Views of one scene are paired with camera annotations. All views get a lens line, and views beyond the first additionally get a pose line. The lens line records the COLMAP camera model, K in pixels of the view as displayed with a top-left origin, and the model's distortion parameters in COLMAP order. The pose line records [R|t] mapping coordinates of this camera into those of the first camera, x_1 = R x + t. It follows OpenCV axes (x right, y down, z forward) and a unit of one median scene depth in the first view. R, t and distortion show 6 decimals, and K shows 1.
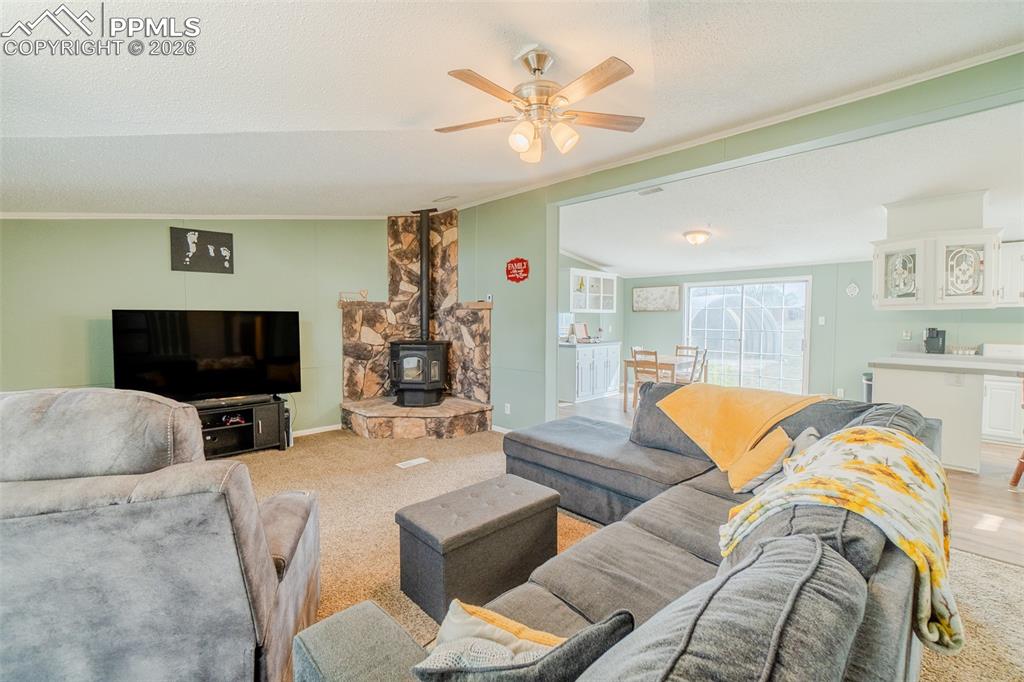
lens RADIAL K [[438.1, 0, 499.8], [0, 438.1, 335.2], [0, 0, 1]] dist [-0.010354, 0.004243]
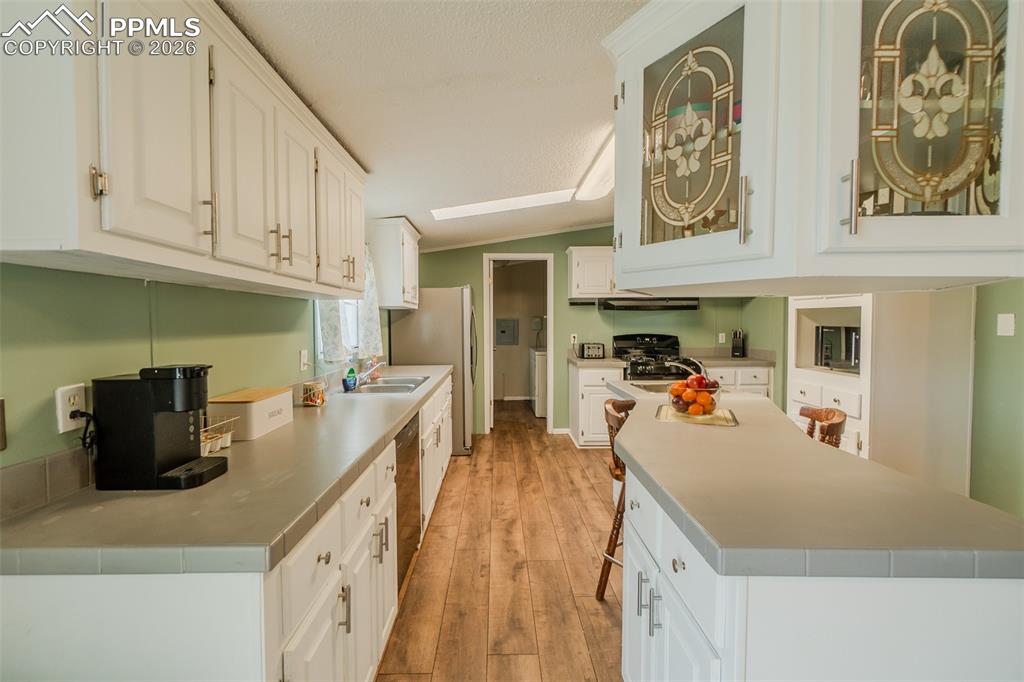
lens RADIAL K [[438.1, 0, 499.8], [0, 438.1, 335.2], [0, 0, 1]] dist [-0.010354, 0.004243]
pose [[-0.731962, -0.019243, 0.681074, 0.556198], [0.028146, 0.997894, 0.058444, -0.030467], [-0.680764, 0.061949, -0.729879, 0.800177]]
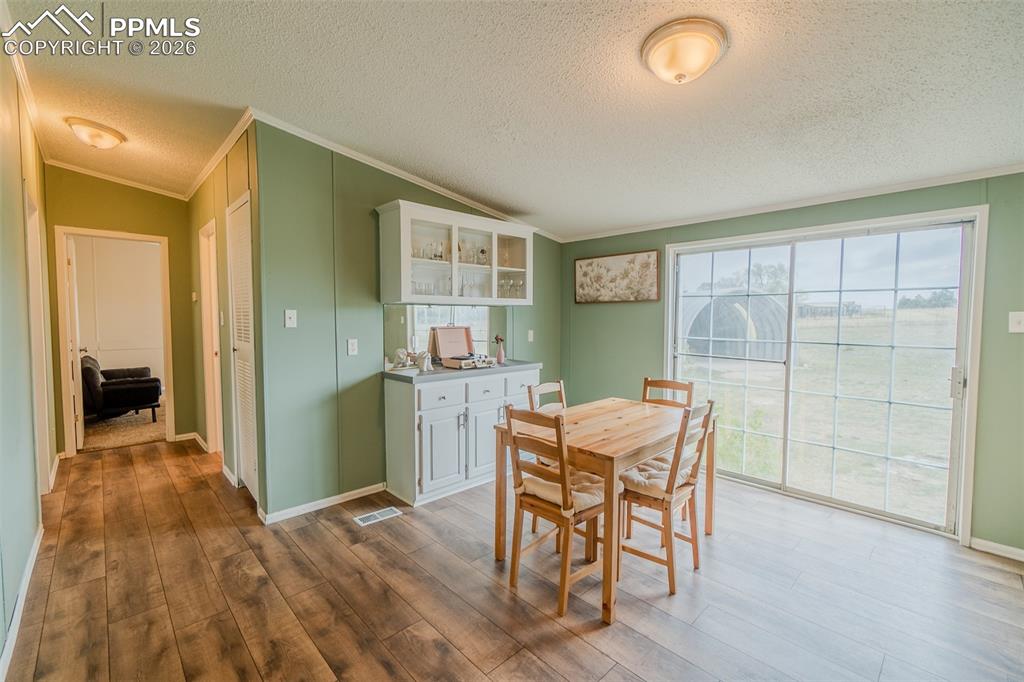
lens RADIAL K [[438.1, 0, 499.8], [0, 438.1, 335.2], [0, 0, 1]] dist [-0.010354, 0.004243]
pose [[0.999958, -0.000877, -0.009127, 0.262249], [0.000922, 0.999987, 0.004920, -0.021424], [0.009122, -0.004928, 0.999946, 0.557895]]
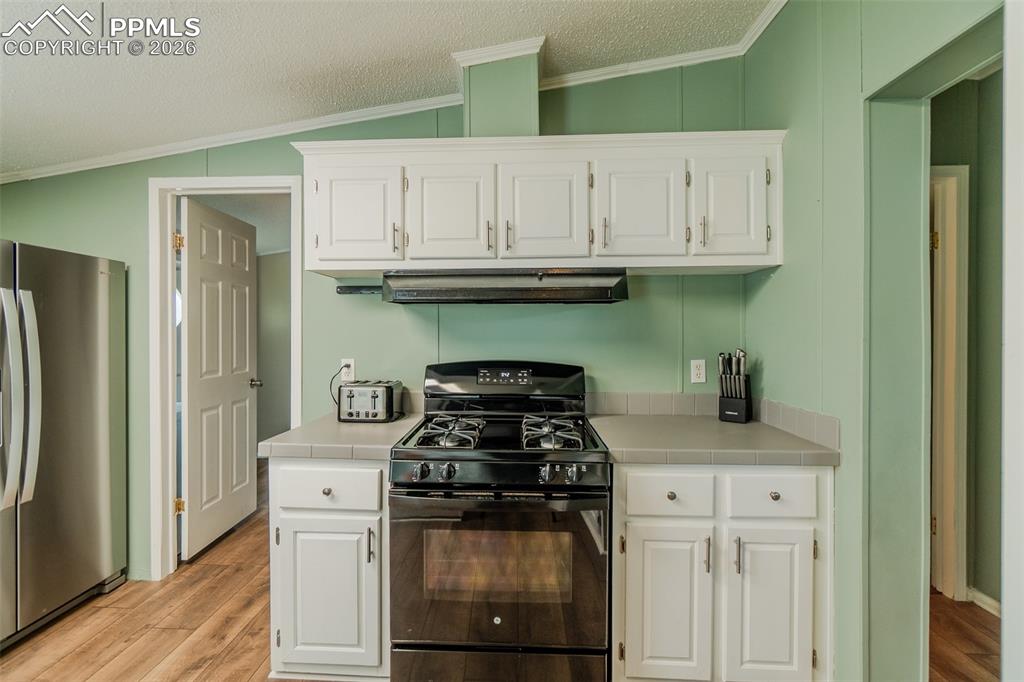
lens RADIAL K [[438.1, 0, 499.8], [0, 438.1, 335.2], [0, 0, 1]] dist [-0.010354, 0.004243]
pose [[-0.689429, -0.010840, 0.724272, 0.659585], [0.026591, 0.998835, 0.040260, -0.012738], [-0.723865, 0.047016, -0.688338, 0.308356]]
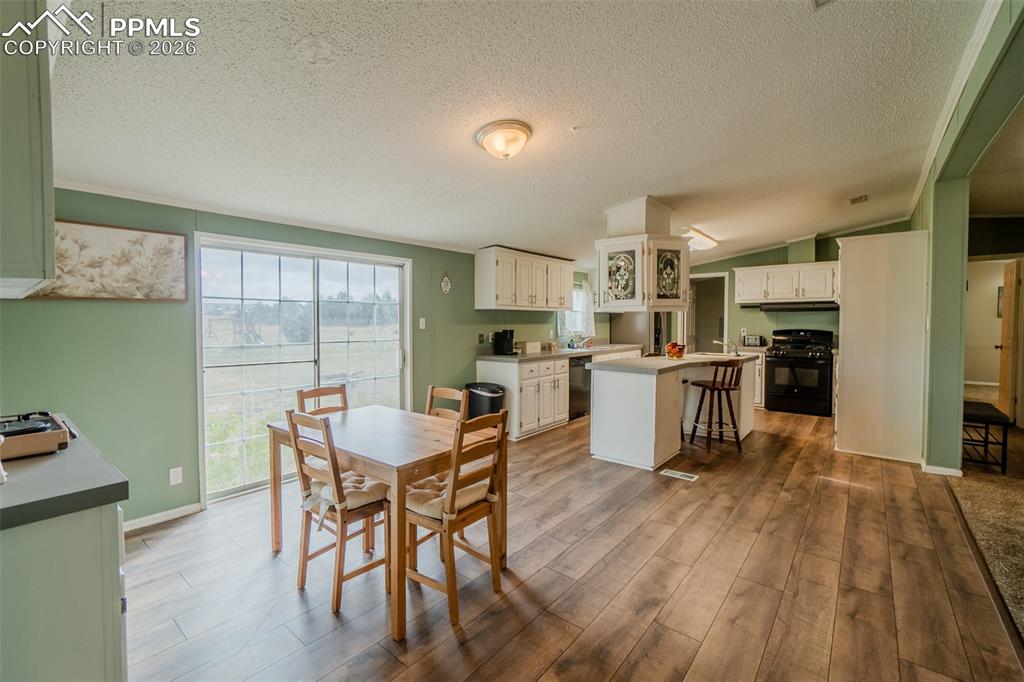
lens RADIAL K [[438.1, 0, 499.8], [0, 438.1, 335.2], [0, 0, 1]] dist [-0.010354, 0.004243]
pose [[-0.109942, -0.035027, 0.993321, -0.003197], [0.039311, 0.998444, 0.039559, -0.034151], [-0.993160, 0.043397, -0.108394, 0.862375]]
